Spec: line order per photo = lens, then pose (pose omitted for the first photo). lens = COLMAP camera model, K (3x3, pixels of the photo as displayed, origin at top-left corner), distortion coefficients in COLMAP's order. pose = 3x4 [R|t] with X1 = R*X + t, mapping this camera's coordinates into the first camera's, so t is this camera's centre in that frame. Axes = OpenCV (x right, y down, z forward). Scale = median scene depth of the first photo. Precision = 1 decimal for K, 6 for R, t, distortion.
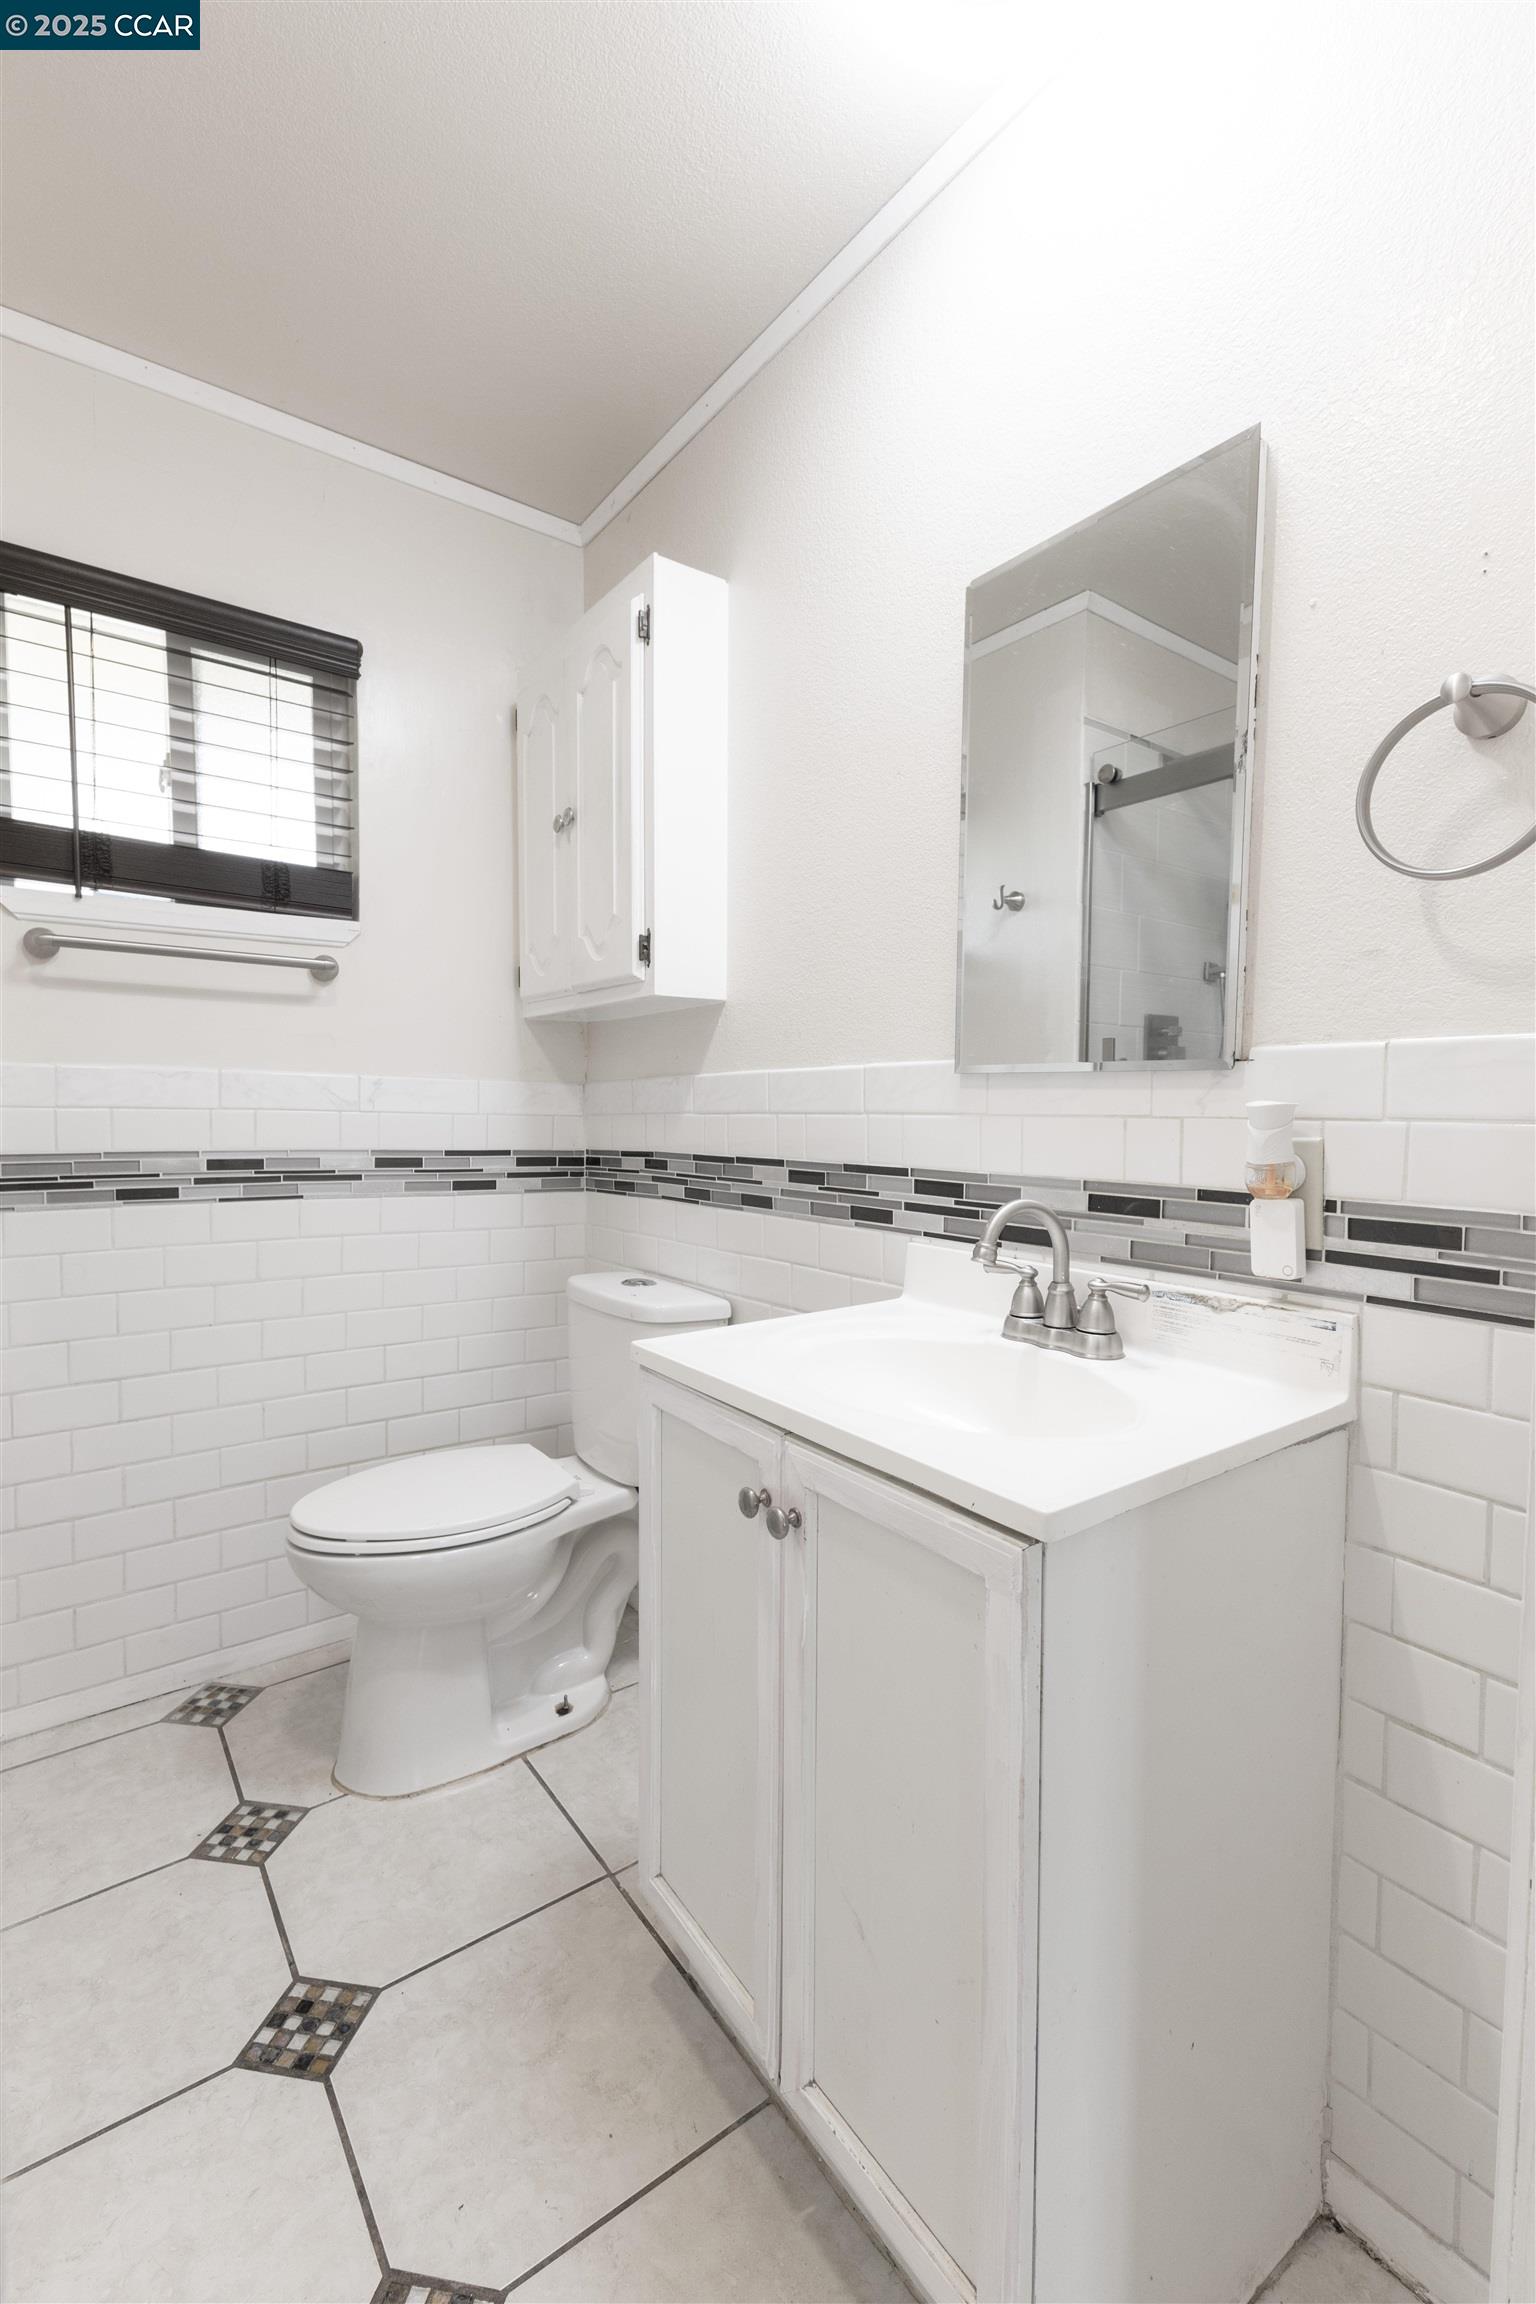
lens RADIAL K [[995.4, 0, 773.5], [0, 995.4, 1151.7], [0, 0, 1]] dist [-0.000088, -0.000030]
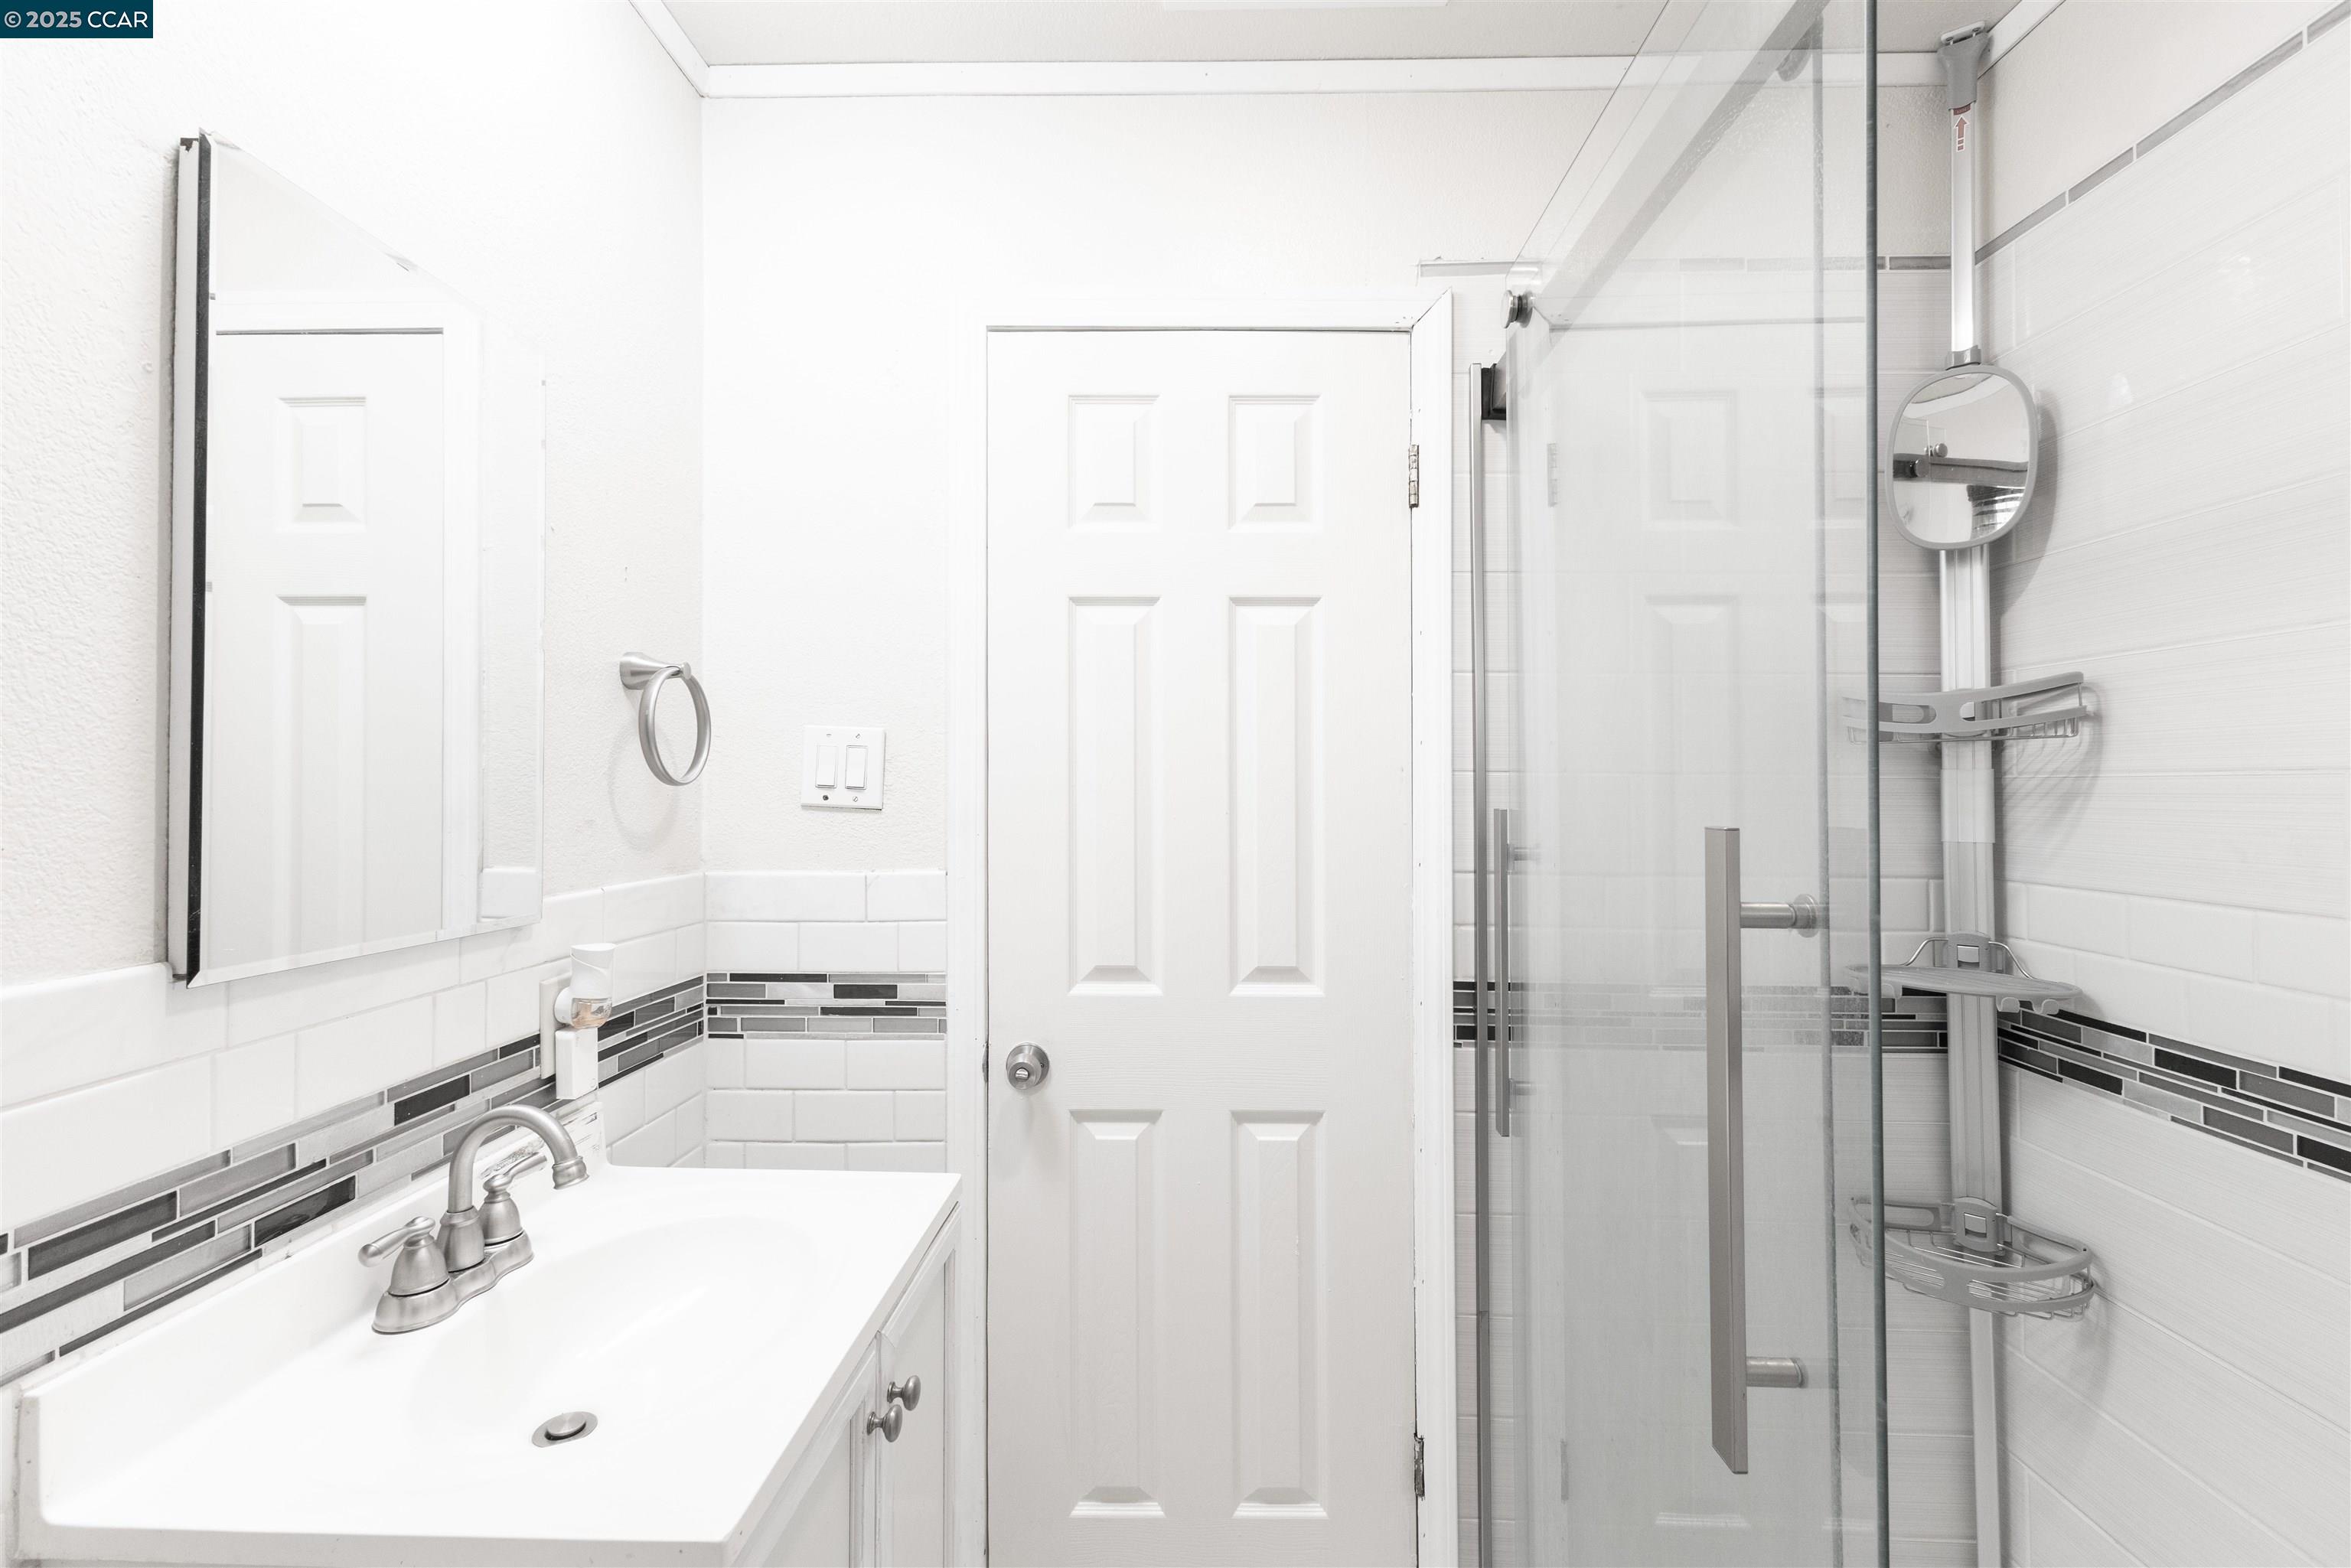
lens RADIAL K [[1015.7, 0, 1183.8], [0, 1015.7, 778.6], [0, 0, 1]] dist [-0.000088, -0.000030]
pose [[-0.788337, 0.006338, 0.615212, -0.700640], [0.034745, 0.998810, 0.034232, -0.230659], [-0.614262, 0.048362, -0.787618, 1.313771]]
